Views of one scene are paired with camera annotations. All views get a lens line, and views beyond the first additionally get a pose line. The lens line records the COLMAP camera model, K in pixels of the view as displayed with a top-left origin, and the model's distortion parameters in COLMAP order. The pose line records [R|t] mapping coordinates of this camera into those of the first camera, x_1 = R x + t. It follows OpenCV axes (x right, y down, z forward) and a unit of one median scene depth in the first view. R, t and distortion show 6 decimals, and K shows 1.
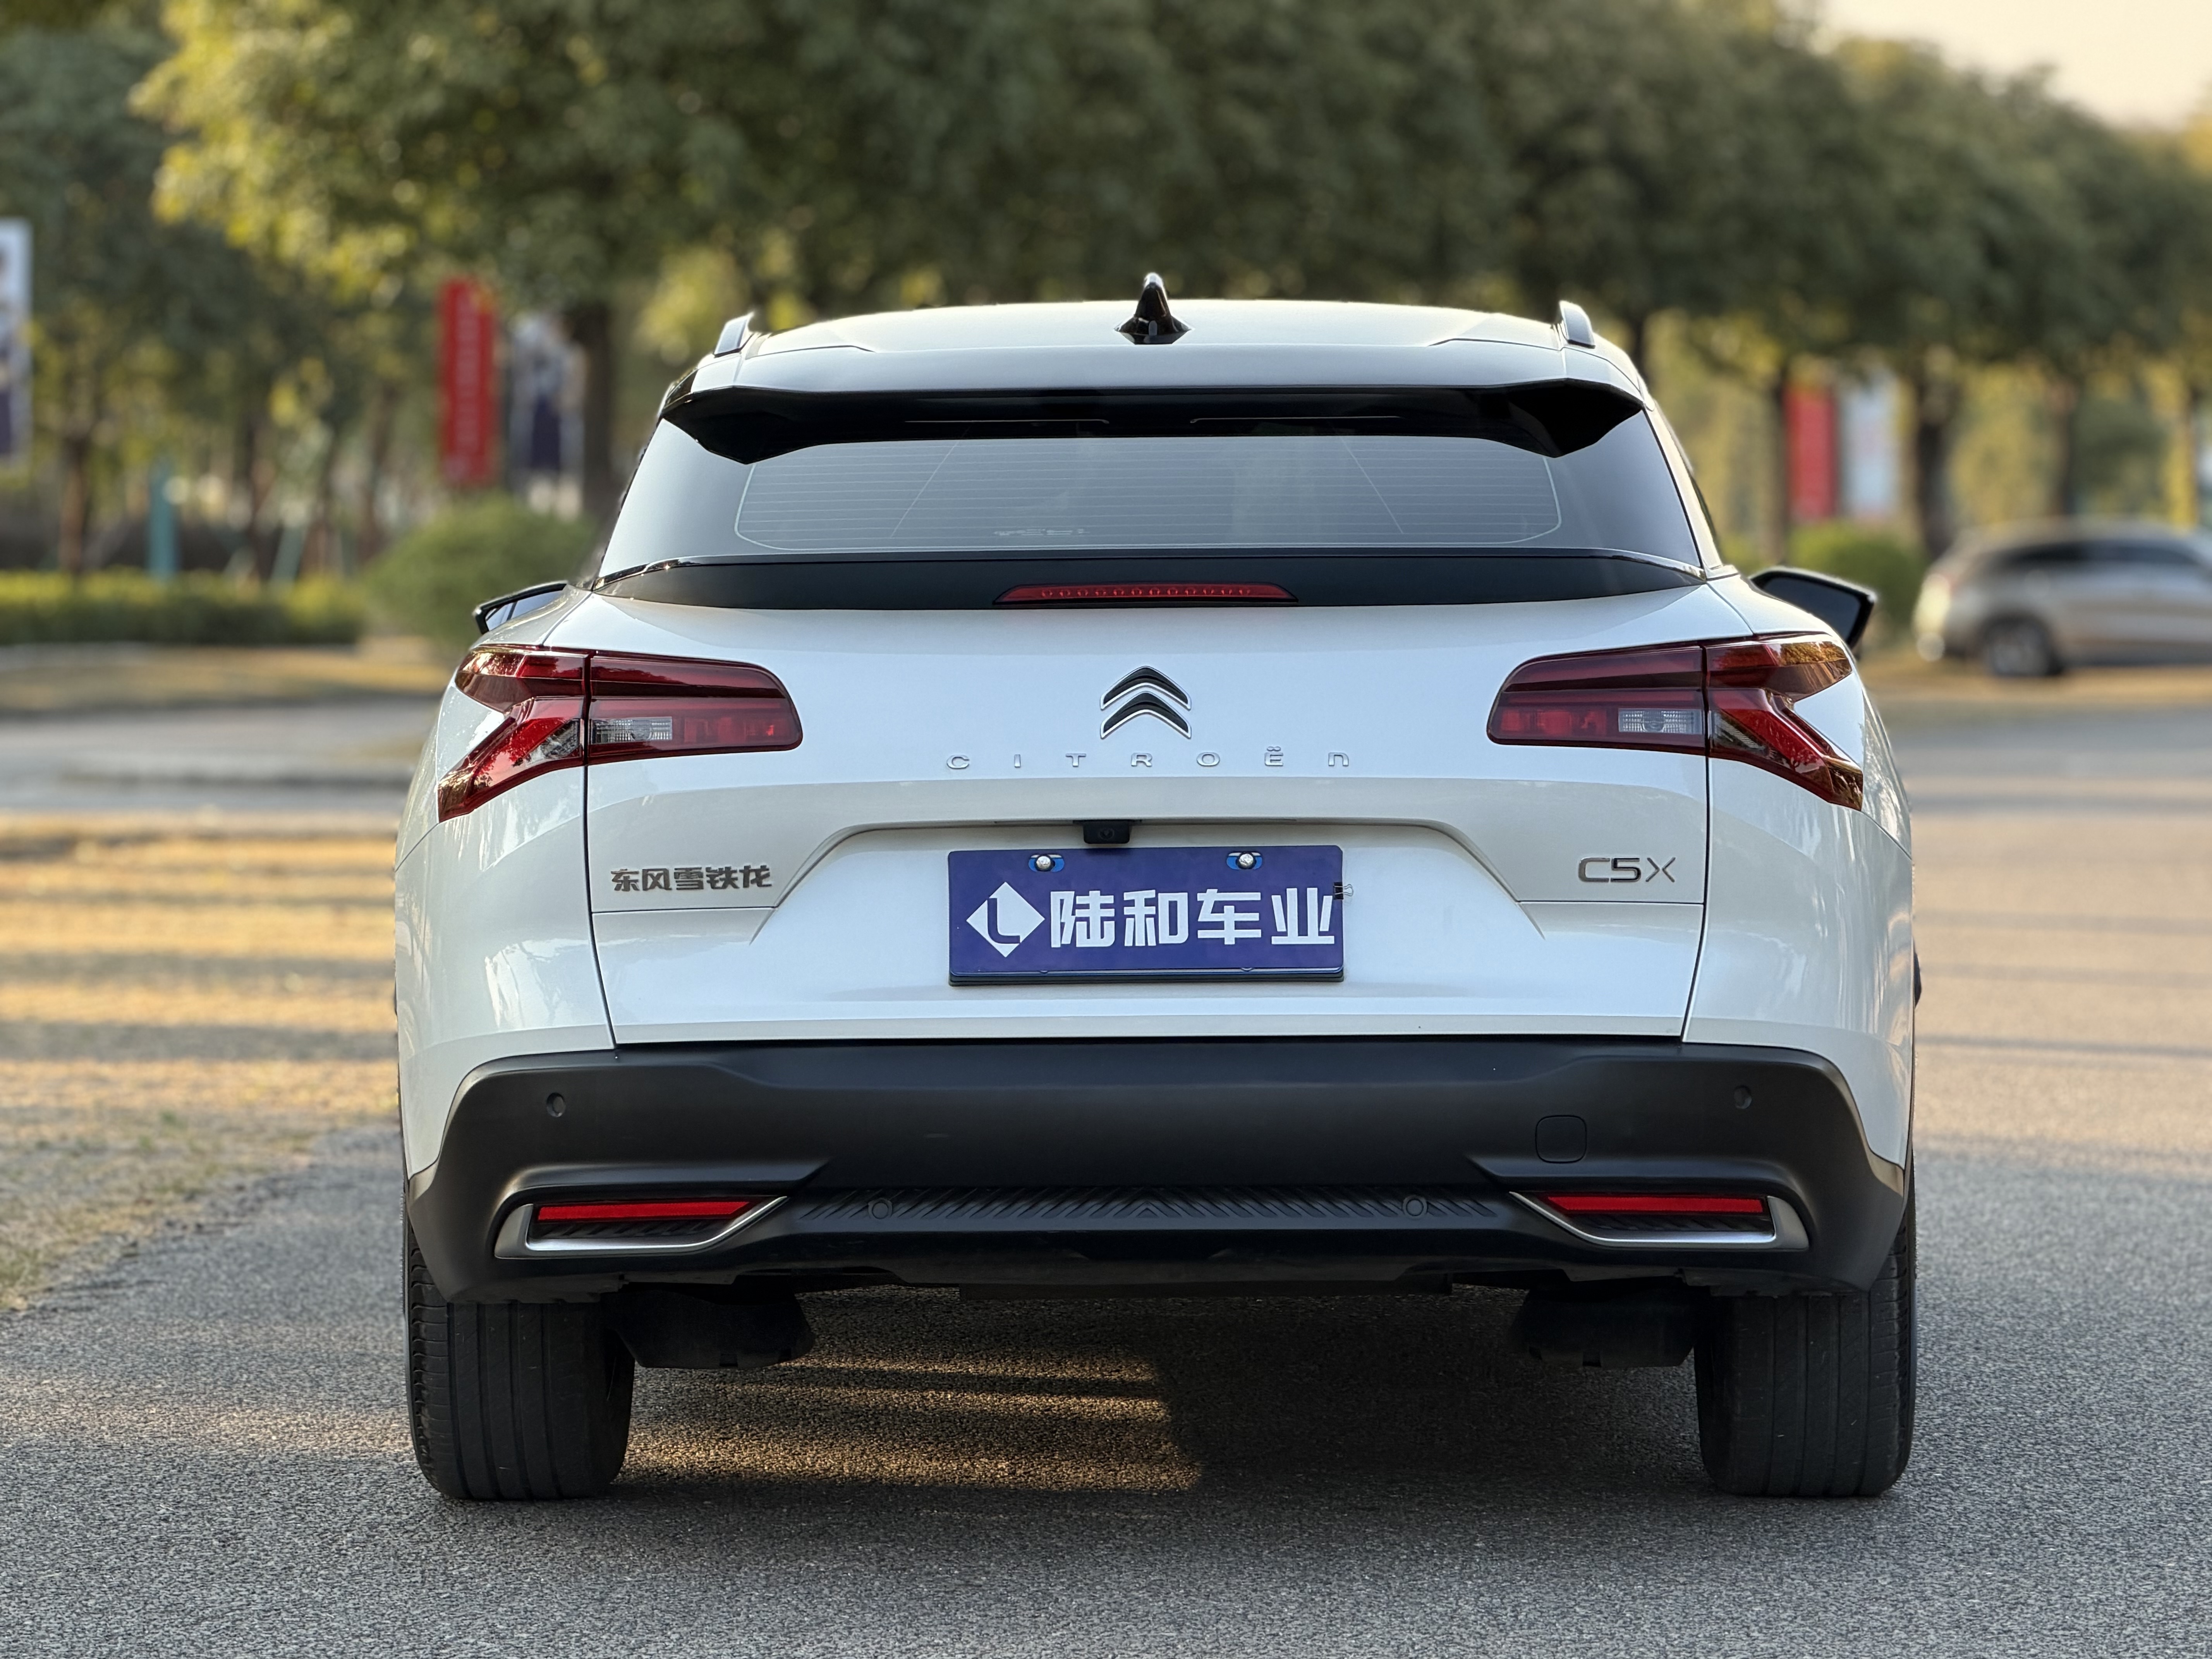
lens RADIAL K [[8060.0, 0, 1106.3], [0, 8060.0, 828.6], [0, 0, 1]] dist [0.110401, 4.146702]
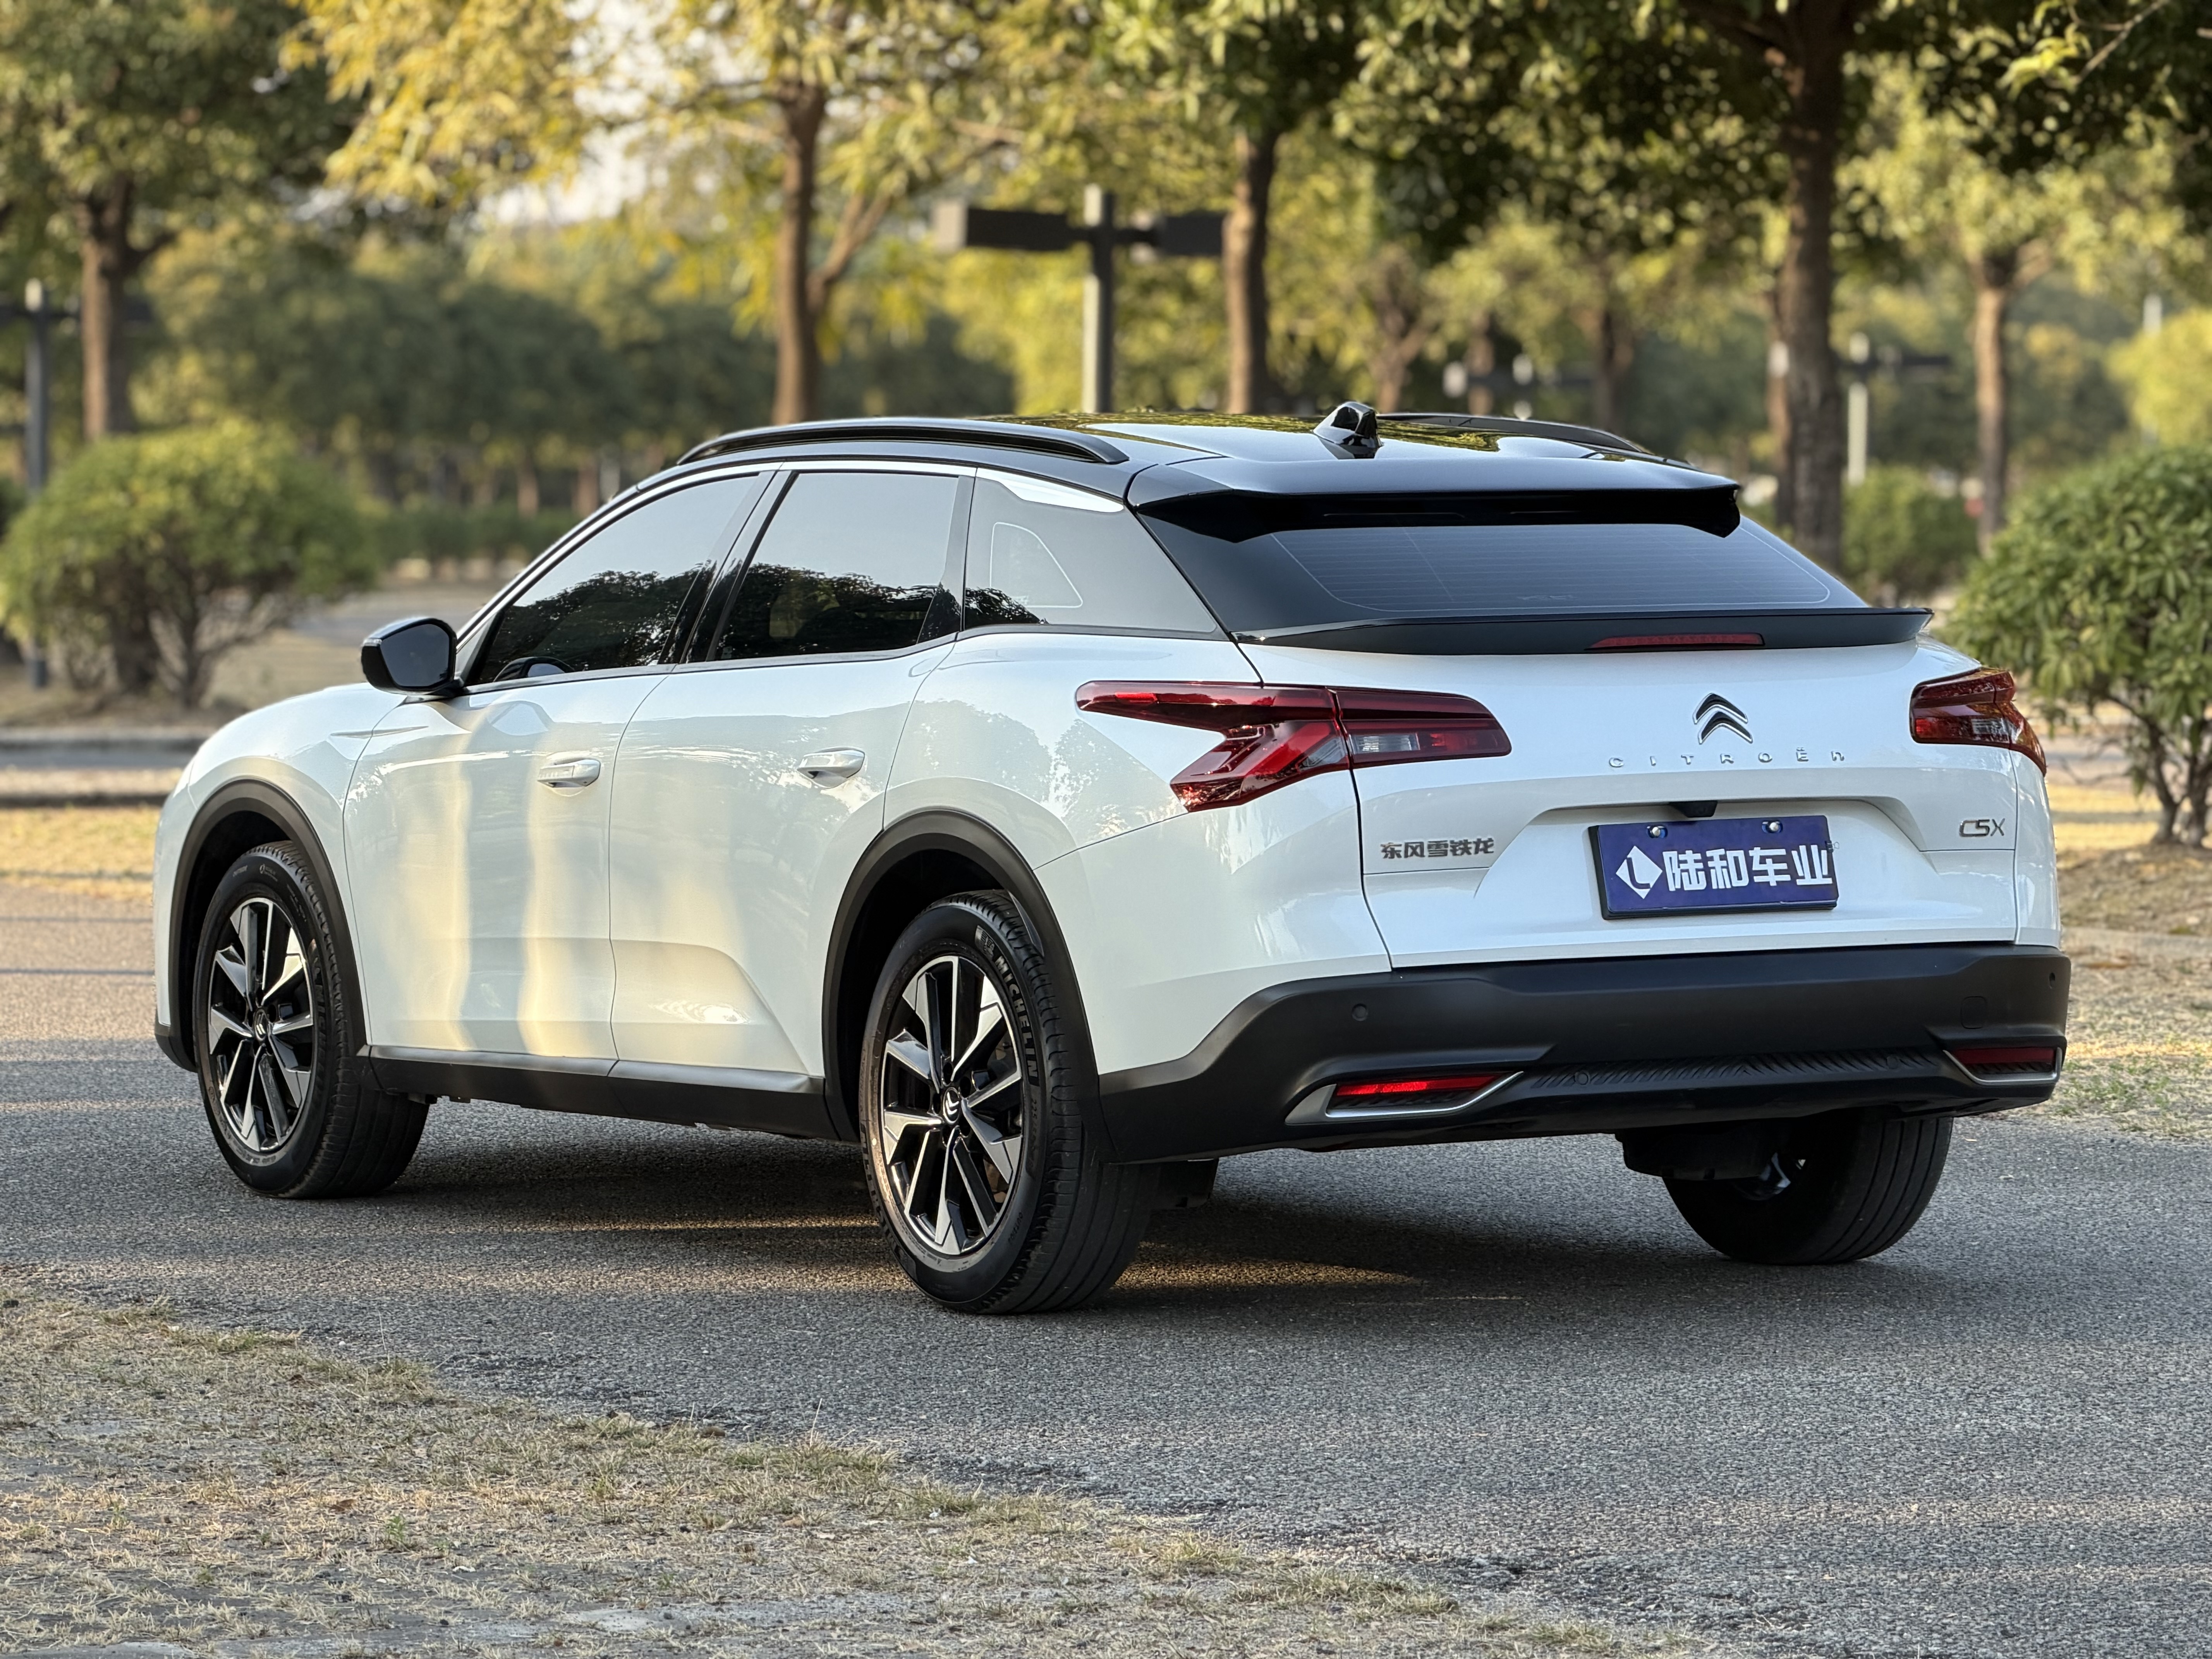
lens RADIAL K [[8060.0, 0, 1106.3], [0, 8060.0, 828.6], [0, 0, 1]] dist [0.110401, 4.146702]
pose [[0.866211, -0.021348, 0.499221, -0.804278], [0.021112, 0.999758, 0.006119, -0.007107], [-0.499231, 0.005239, 0.866453, -0.187279]]
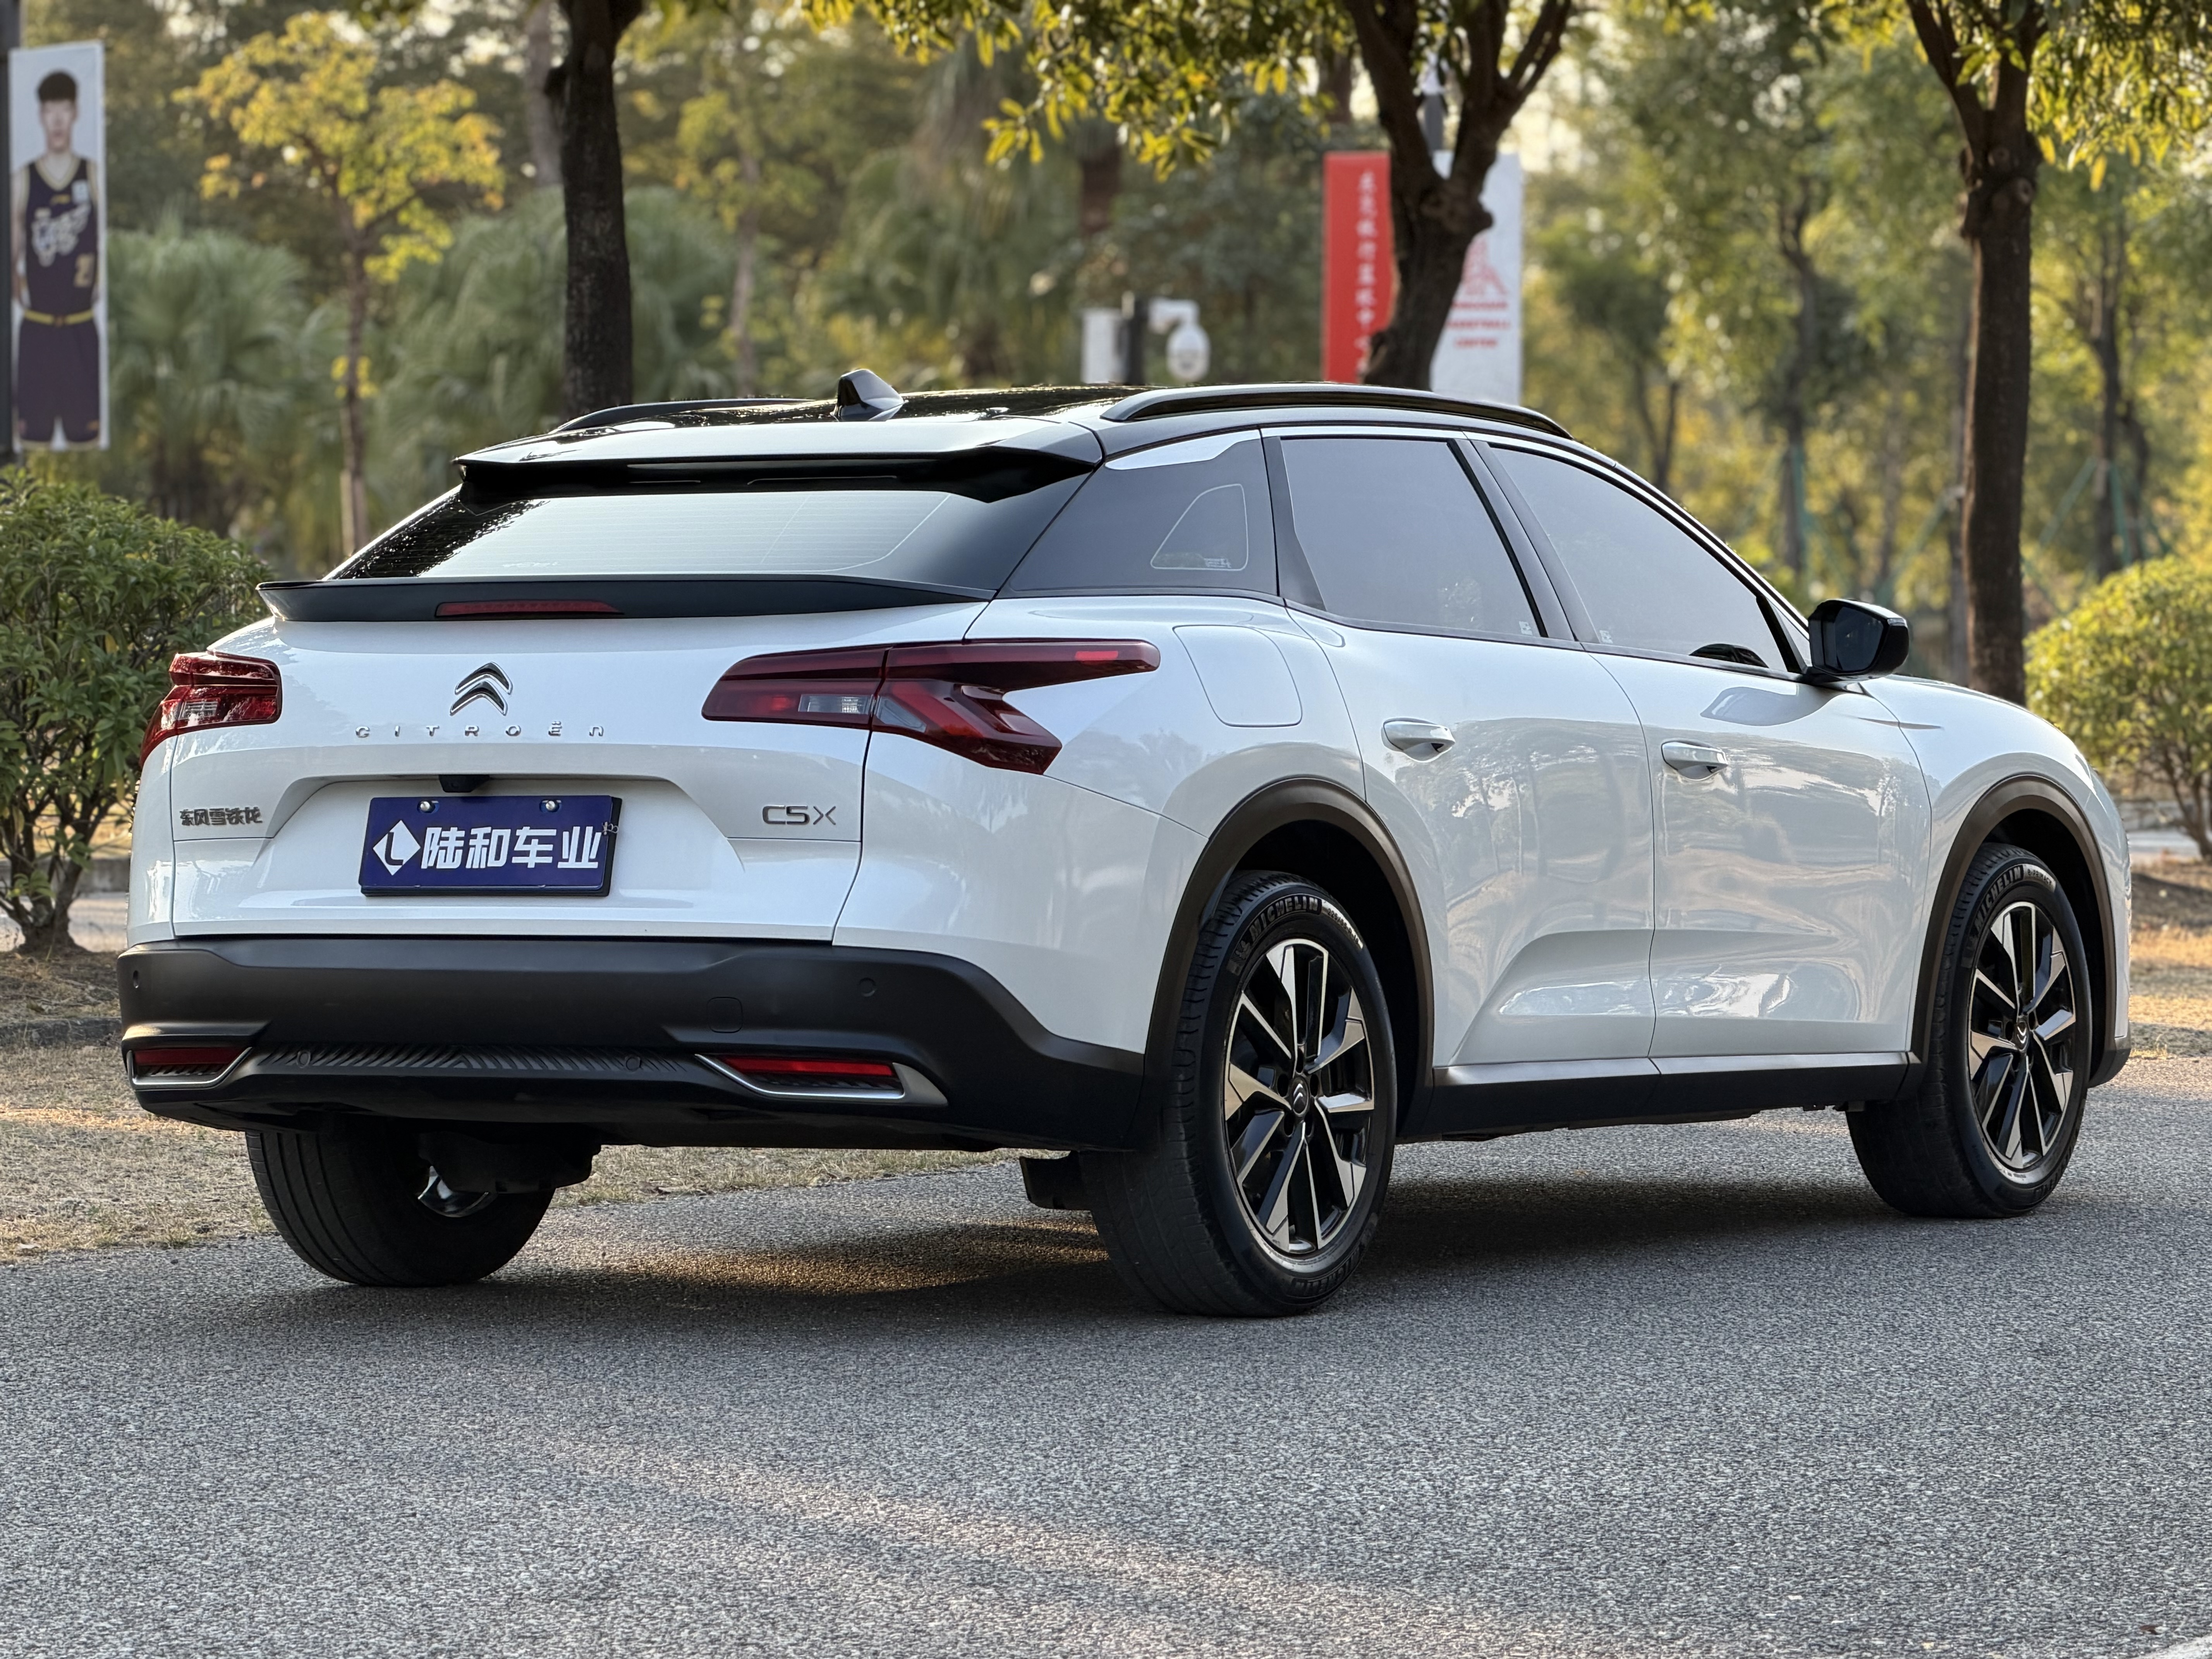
lens RADIAL K [[8060.0, 0, 1106.3], [0, 8060.0, 828.6], [0, 0, 1]] dist [0.110401, 4.146702]
pose [[0.877941, 0.008517, -0.478692, 0.748037], [-0.013532, 0.999884, -0.007028, 0.016005], [0.478577, 0.012647, 0.877955, -0.144685]]
